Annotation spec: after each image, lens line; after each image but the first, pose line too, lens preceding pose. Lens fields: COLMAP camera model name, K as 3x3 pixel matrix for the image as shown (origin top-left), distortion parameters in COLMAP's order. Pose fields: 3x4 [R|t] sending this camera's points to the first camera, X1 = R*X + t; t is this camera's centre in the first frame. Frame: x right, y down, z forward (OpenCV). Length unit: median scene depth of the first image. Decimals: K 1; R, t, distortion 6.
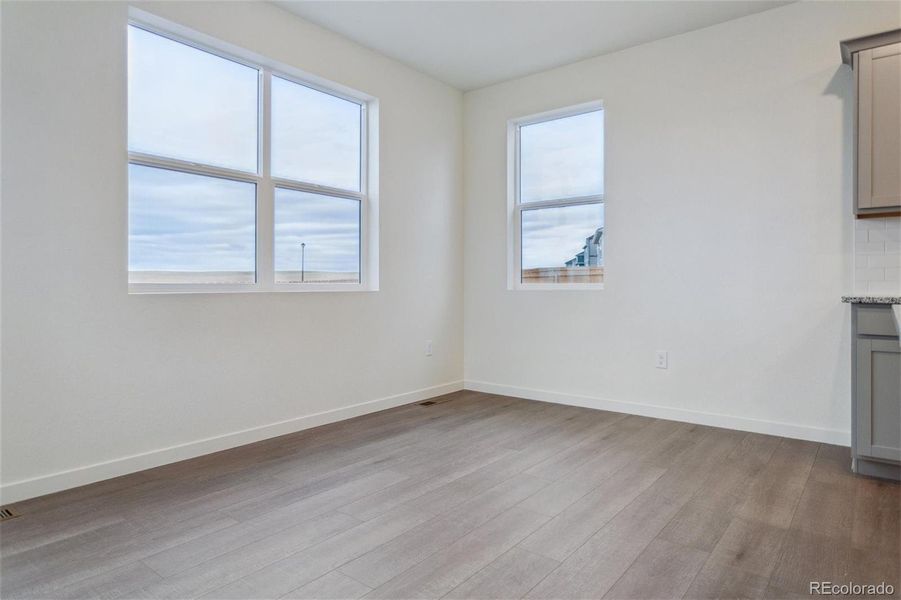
lens RADIAL K [[540.3, 0, 448.7], [0, 540.3, 284.8], [0, 0, 1]] dist [0.001586, -0.000096]
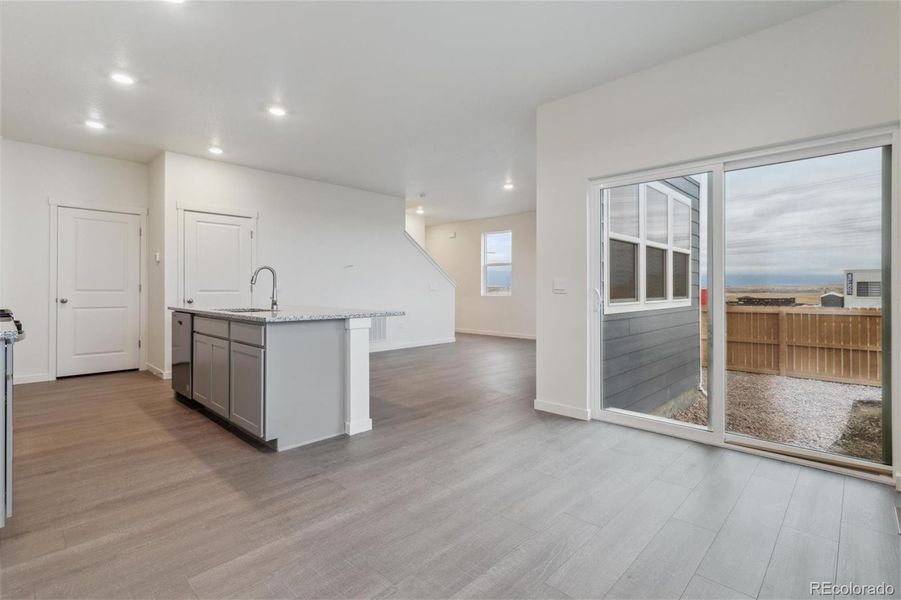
lens RADIAL K [[425.0, 0, 449.7], [0, 425.0, 292.6], [0, 0, 1]] dist [0.001568, 0.000408]
pose [[-0.995910, -0.000243, 0.090346, 0.007015], [0.000709, 0.999945, 0.010506, -0.032430], [-0.090343, 0.010527, -0.995855, 1.167554]]
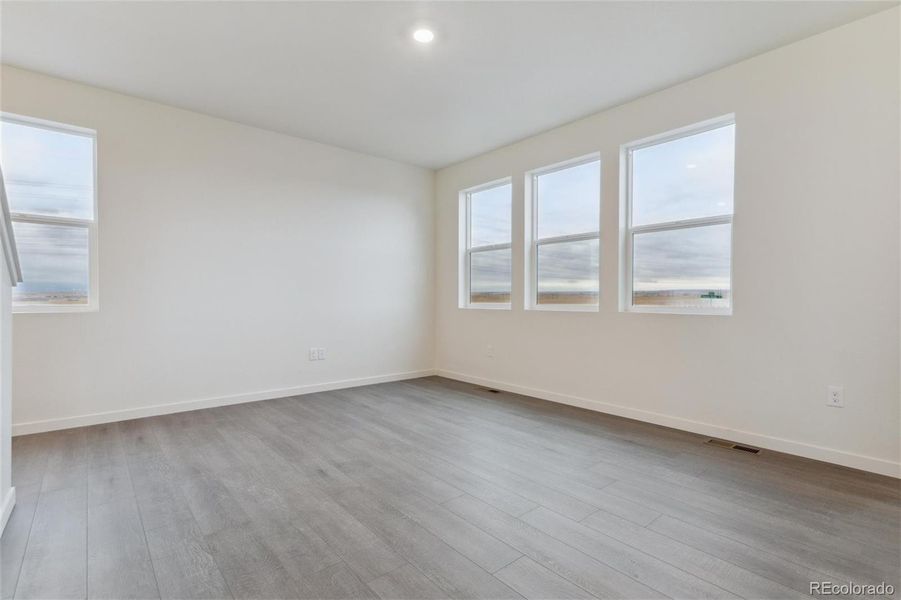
lens RADIAL K [[430.9, 0, 448.3], [0, 430.9, 295.8], [0, 0, 1]] dist [0.000010, 0.000266]
pose [[-0.198666, -0.004125, -0.980059, 0.648373], [-0.002192, 0.999991, -0.003764, -0.017865], [0.980065, 0.001400, -0.198673, -0.490435]]
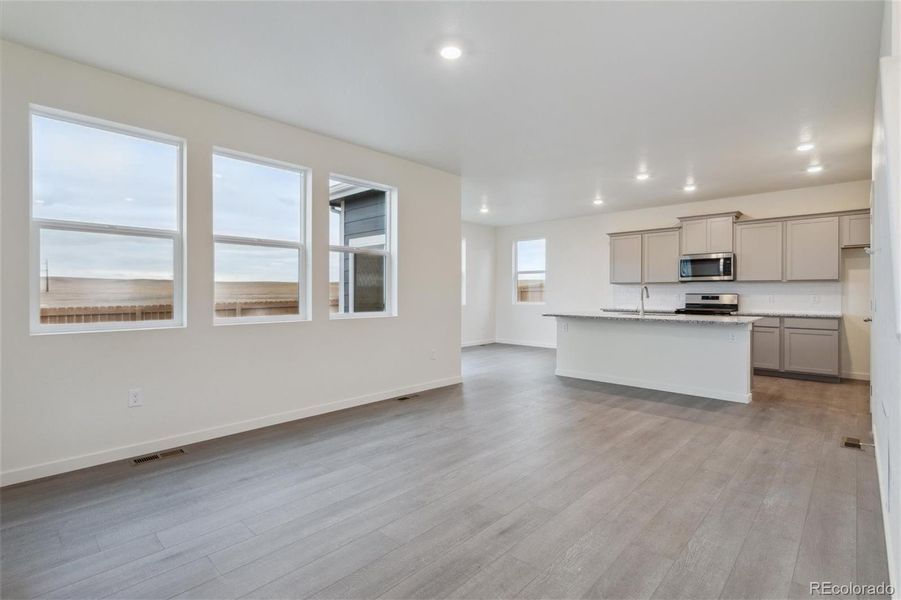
lens RADIAL K [[425.0, 0, 449.7], [0, 425.0, 292.6], [0, 0, 1]] dist [0.001568, 0.000408]
pose [[0.996149, 0.003644, -0.087601, -0.015170], [-0.003687, 0.999993, -0.000334, -0.057699], [0.087599, 0.000656, 0.996156, -1.401533]]
